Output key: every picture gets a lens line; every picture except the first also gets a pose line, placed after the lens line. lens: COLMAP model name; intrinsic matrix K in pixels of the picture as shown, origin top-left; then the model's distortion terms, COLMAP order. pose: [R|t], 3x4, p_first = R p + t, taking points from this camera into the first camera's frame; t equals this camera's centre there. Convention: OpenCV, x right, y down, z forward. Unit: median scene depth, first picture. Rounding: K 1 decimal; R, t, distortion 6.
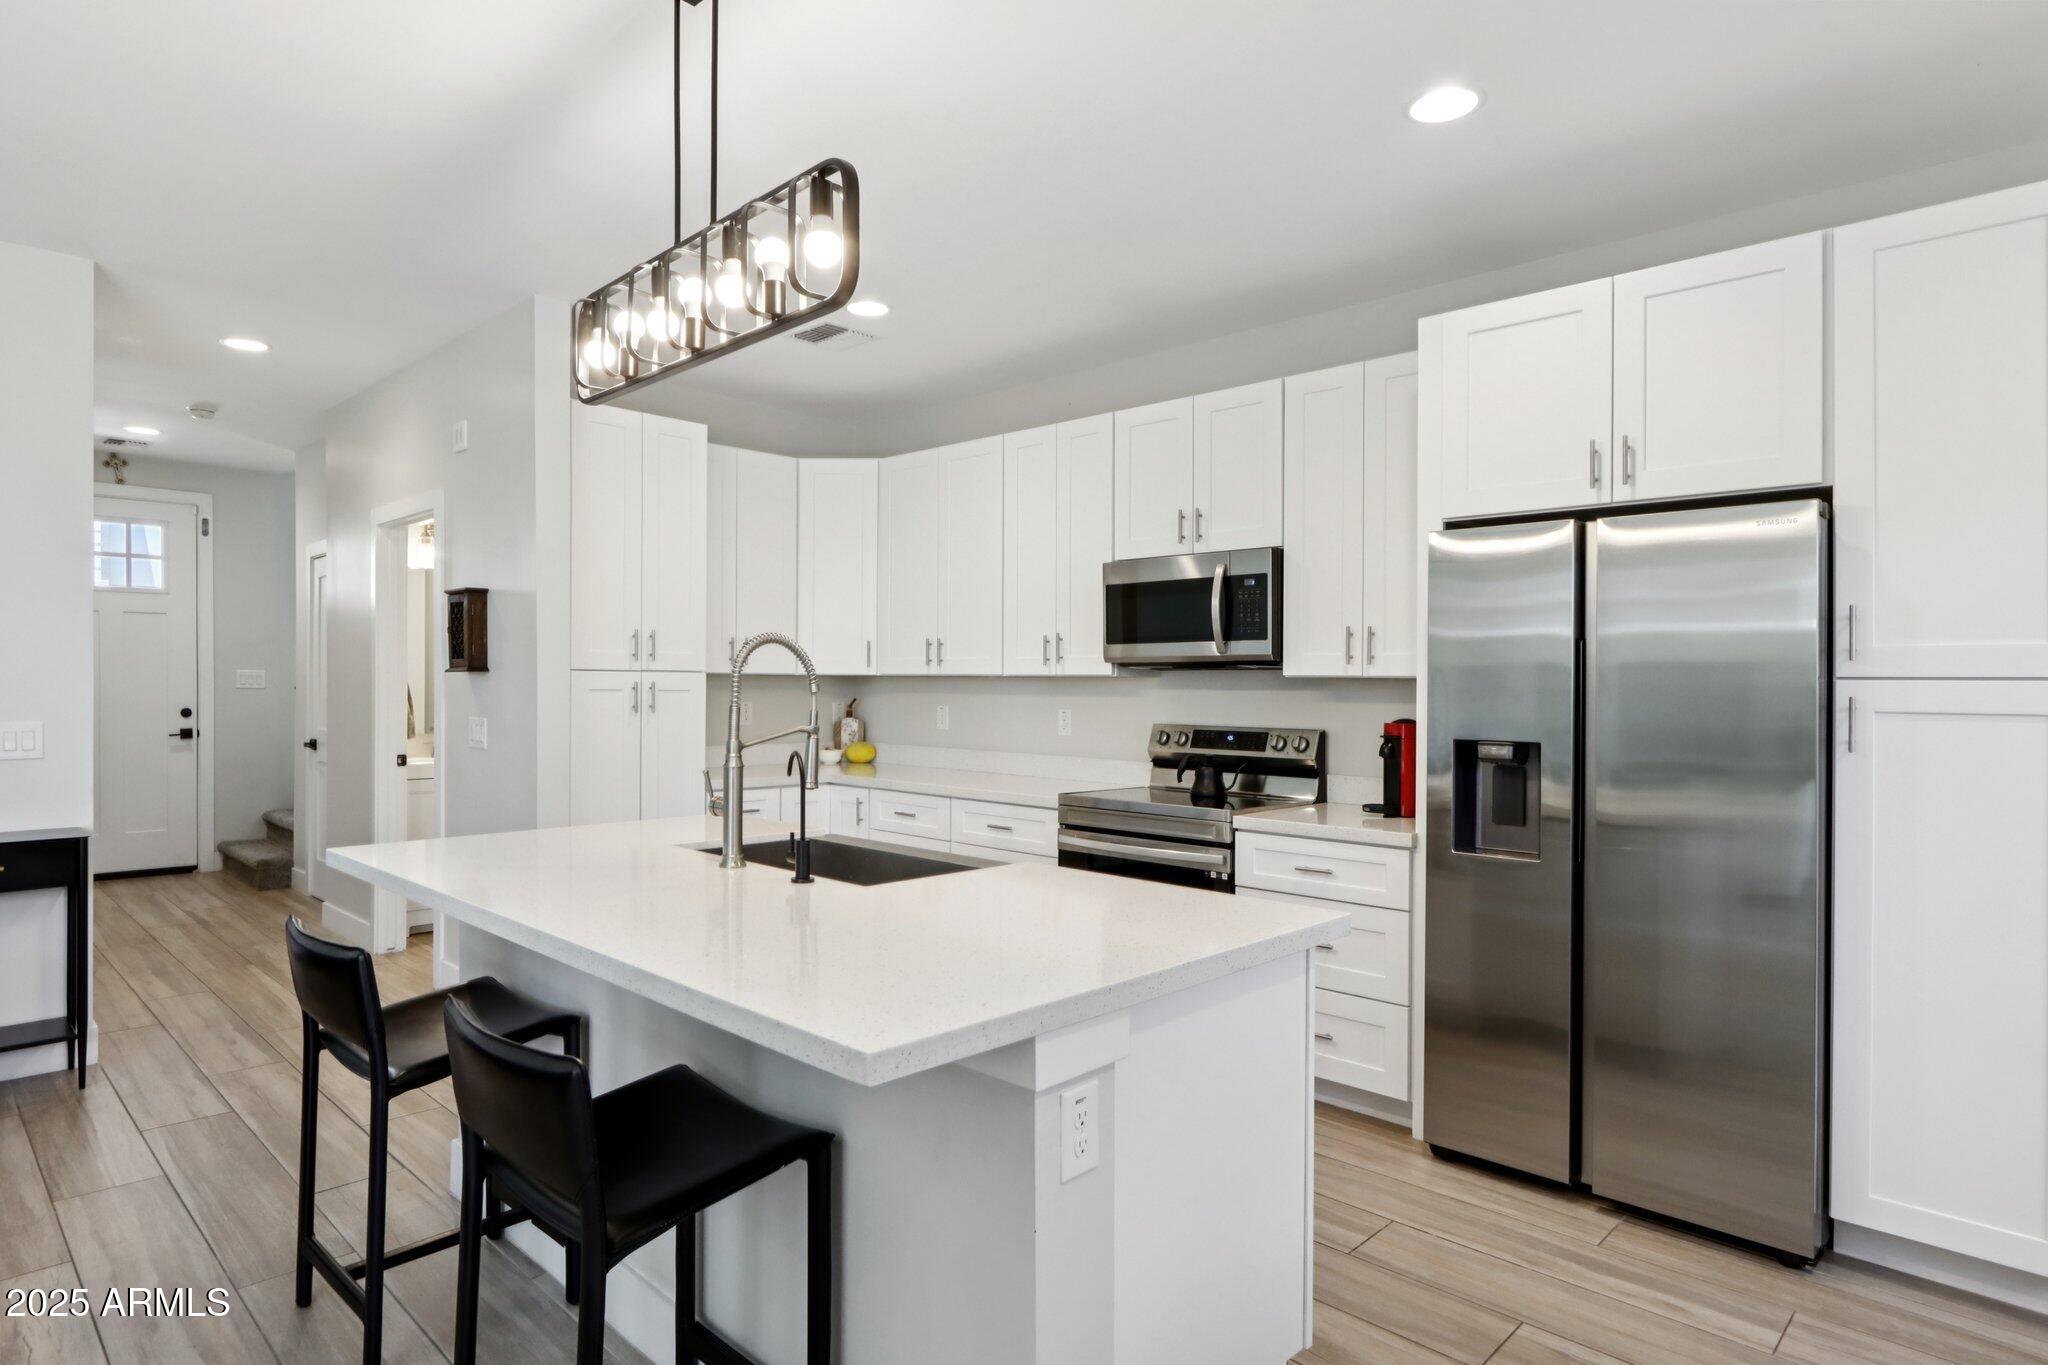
lens RADIAL K [[1146.2, 0, 923.9], [0, 1146.2, 683.3], [0, 0, 1]] dist [-0.024639, 0.000512]
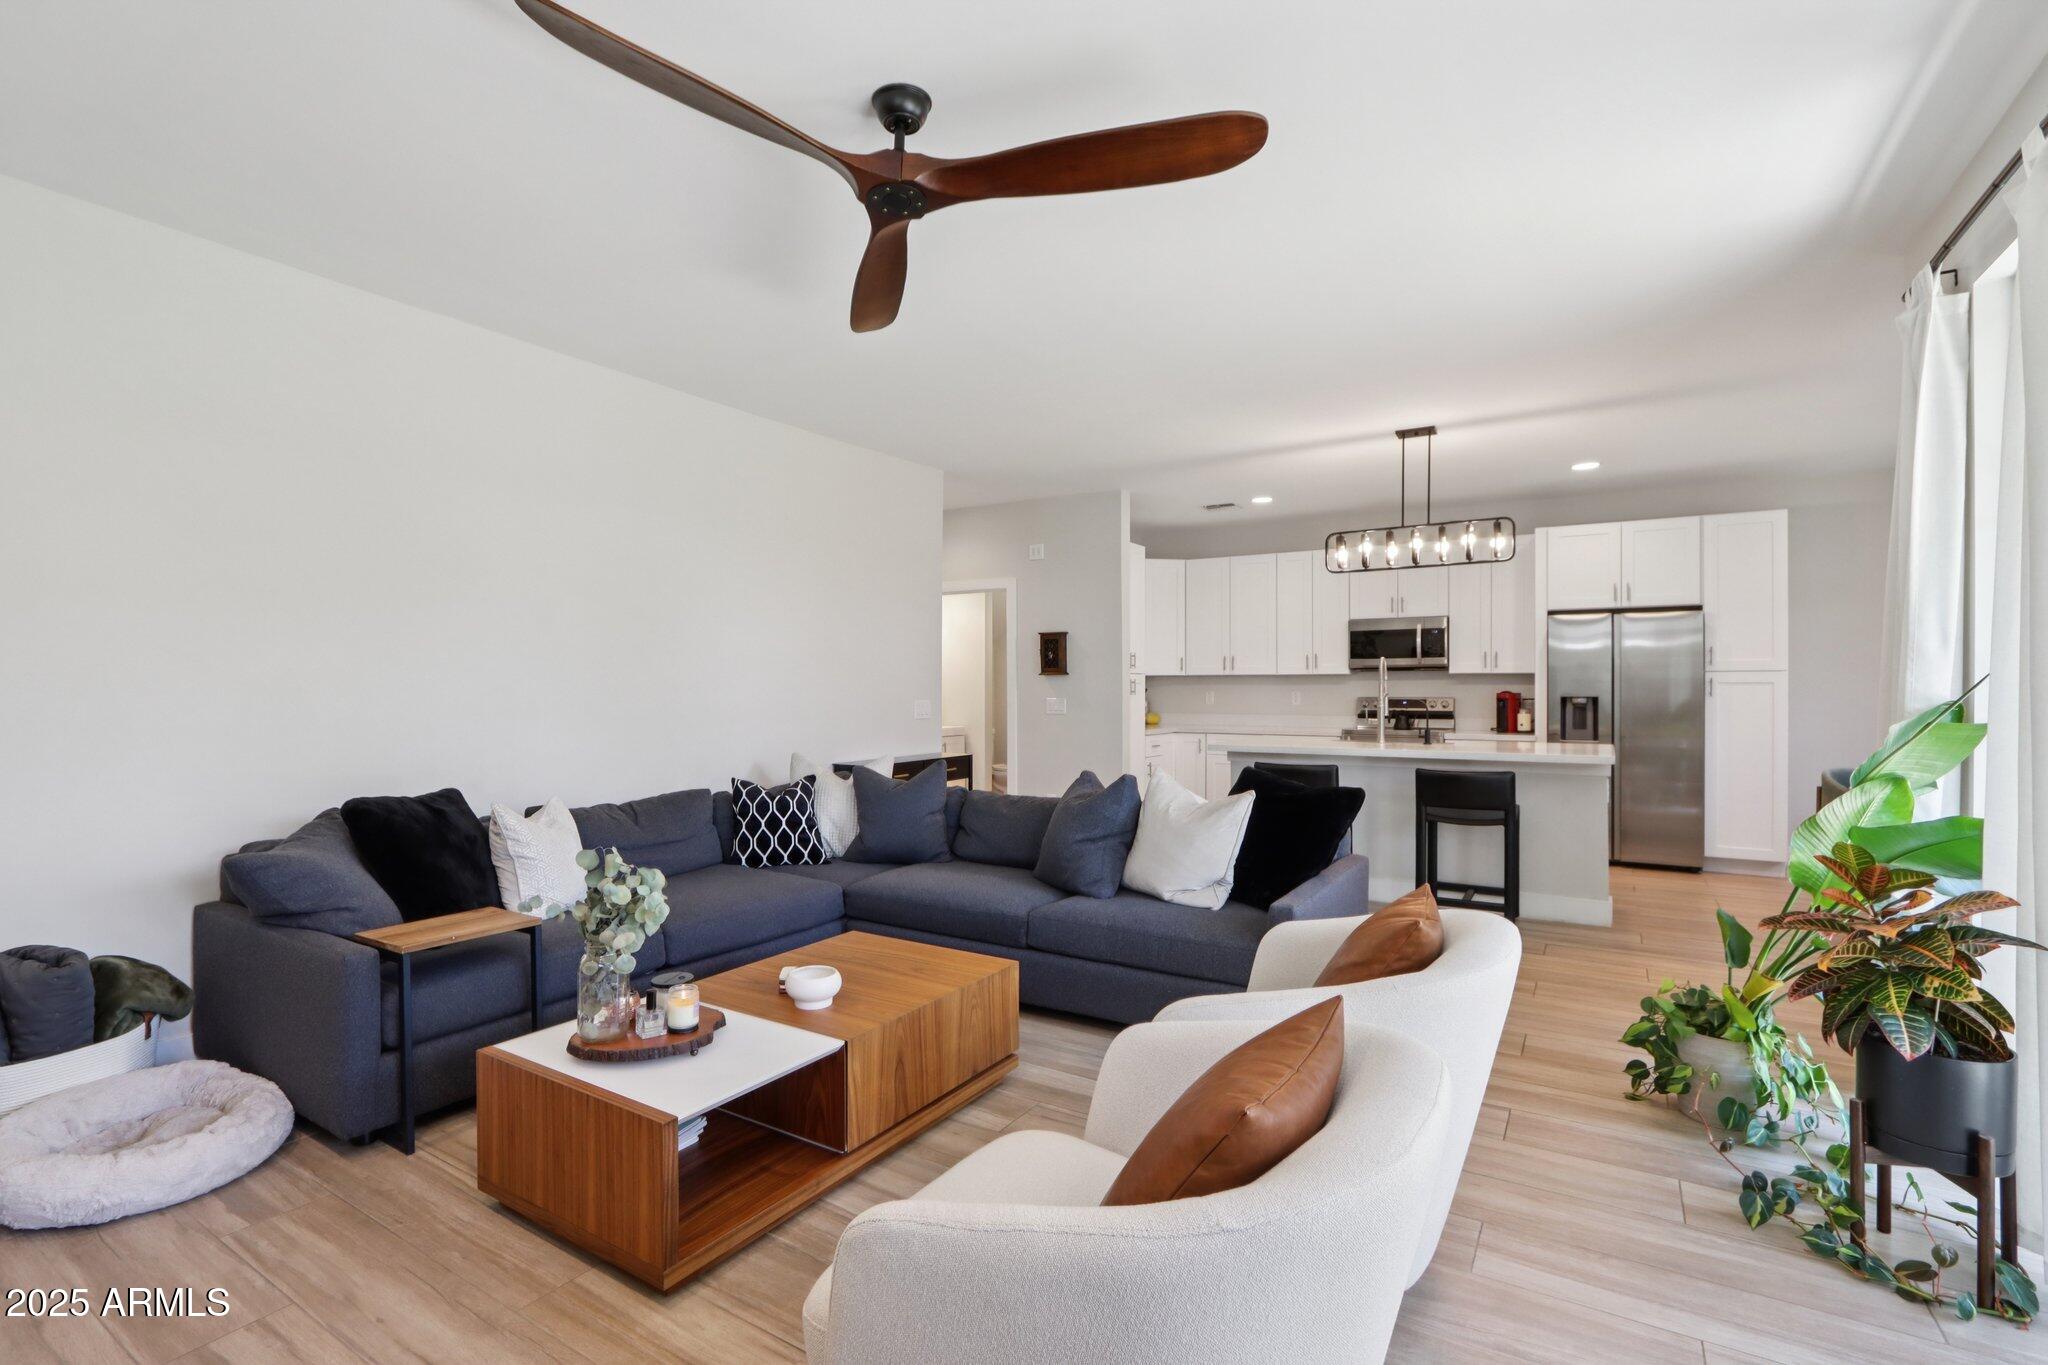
lens RADIAL K [[950.2, 0, 993.4], [0, 950.2, 673.9], [0, 0, 1]] dist [-0.003134, -0.000387]
pose [[0.970434, -0.013145, 0.241007, -0.985179], [0.015225, 0.999861, -0.006772, -0.005921], [-0.240885, 0.010242, 0.970500, -0.584666]]
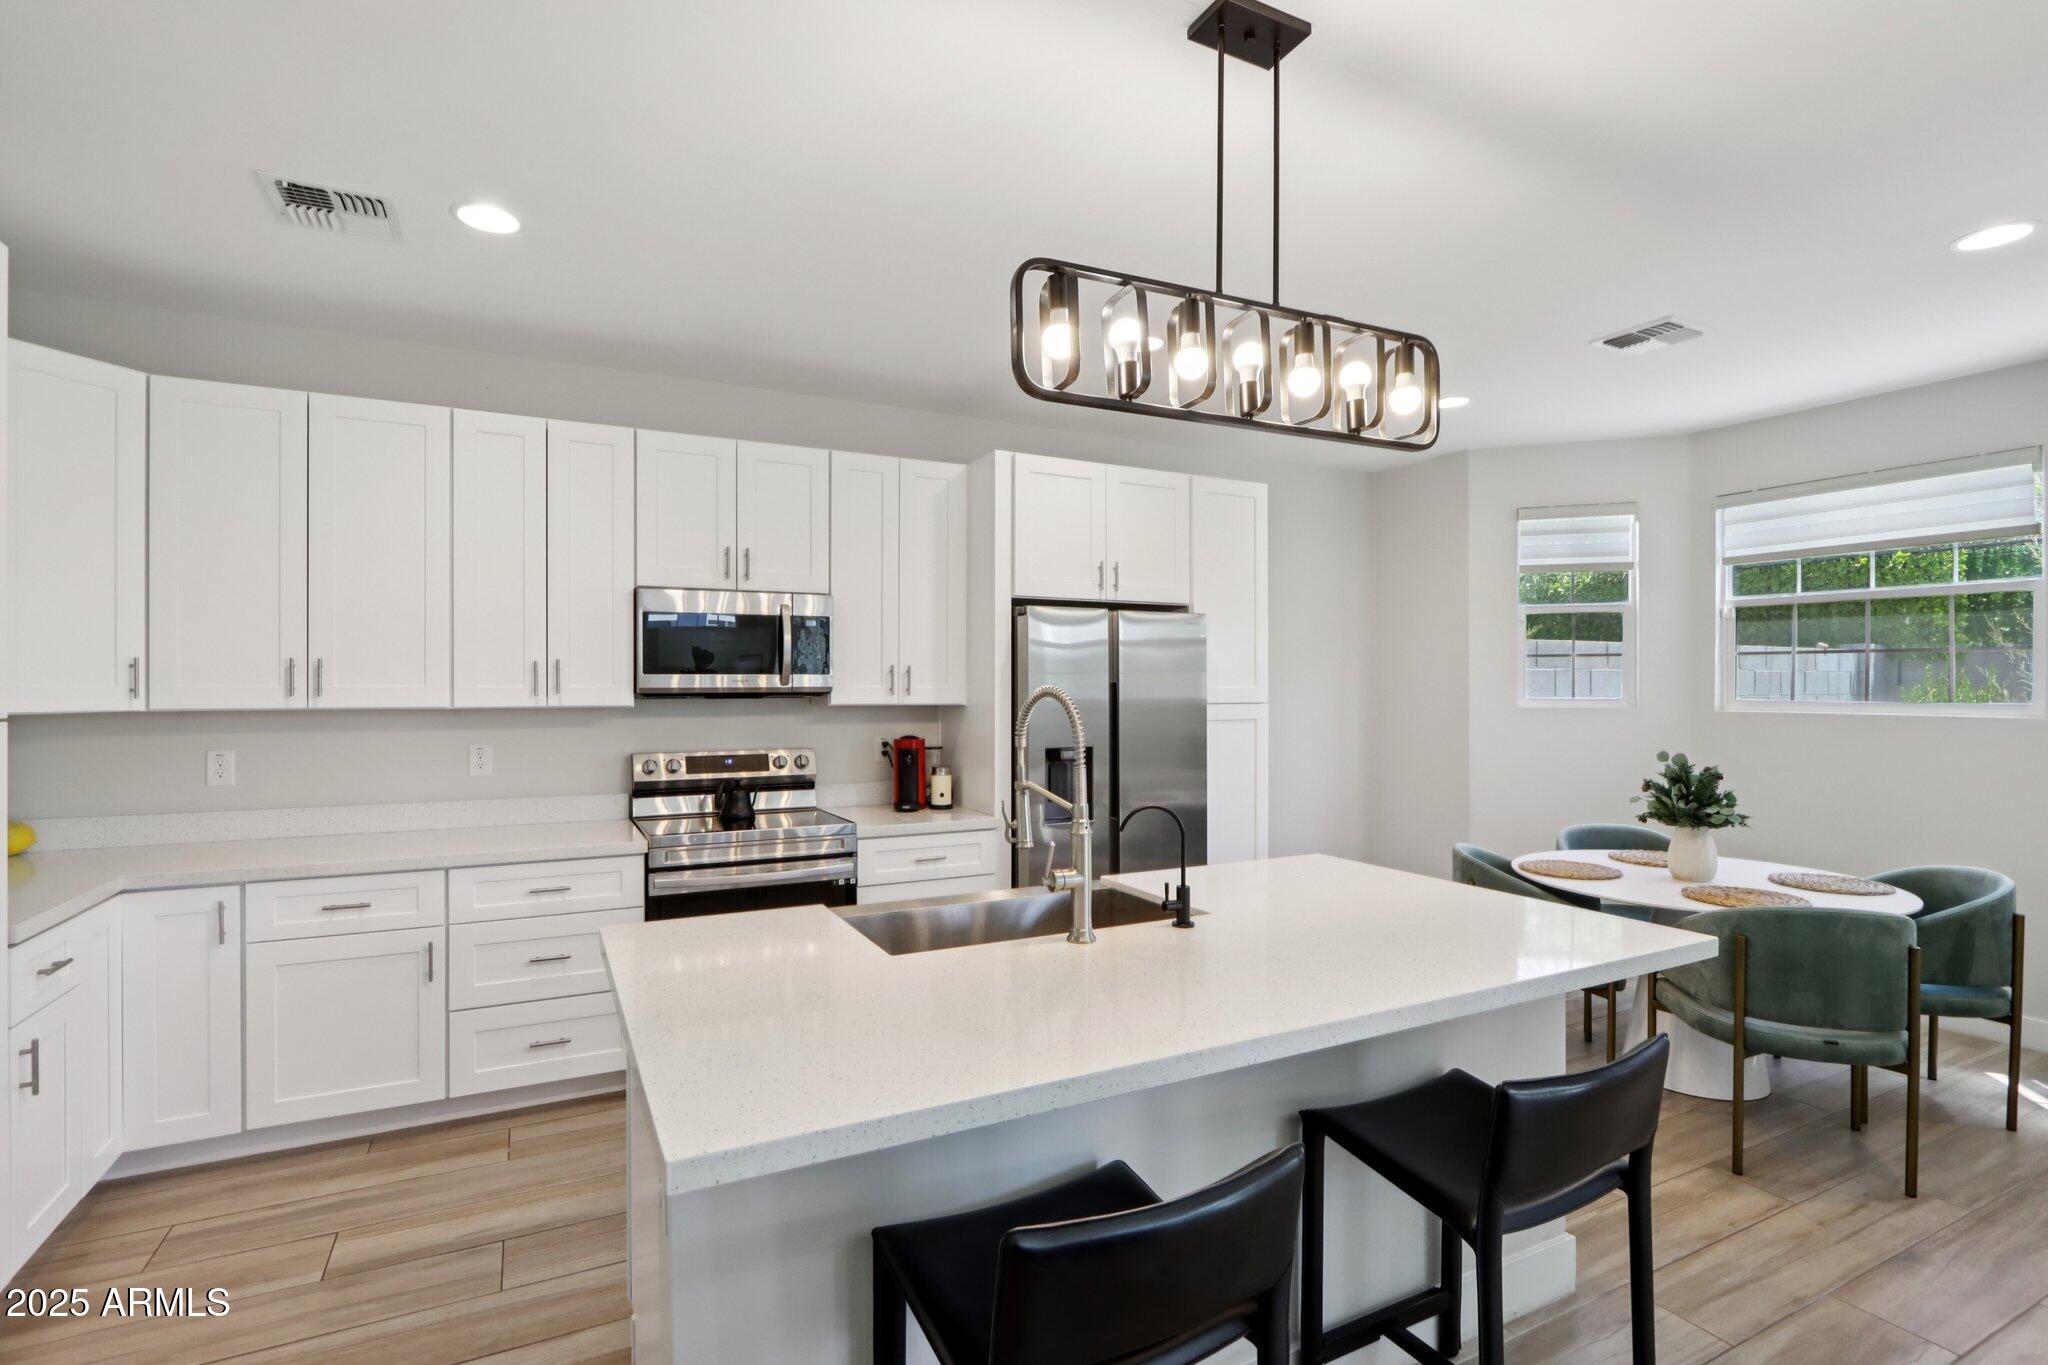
lens RADIAL K [[985.0, 0, 1024.0], [0, 985.0, 682.5], [0, 0, 1]] dist [-0.011875, -0.000516]
pose [[0.286238, -0.004429, 0.958148, -0.587770], [0.004783, 0.999983, 0.003194, -0.030944], [-0.958147, 0.003668, 0.286254, 0.507197]]
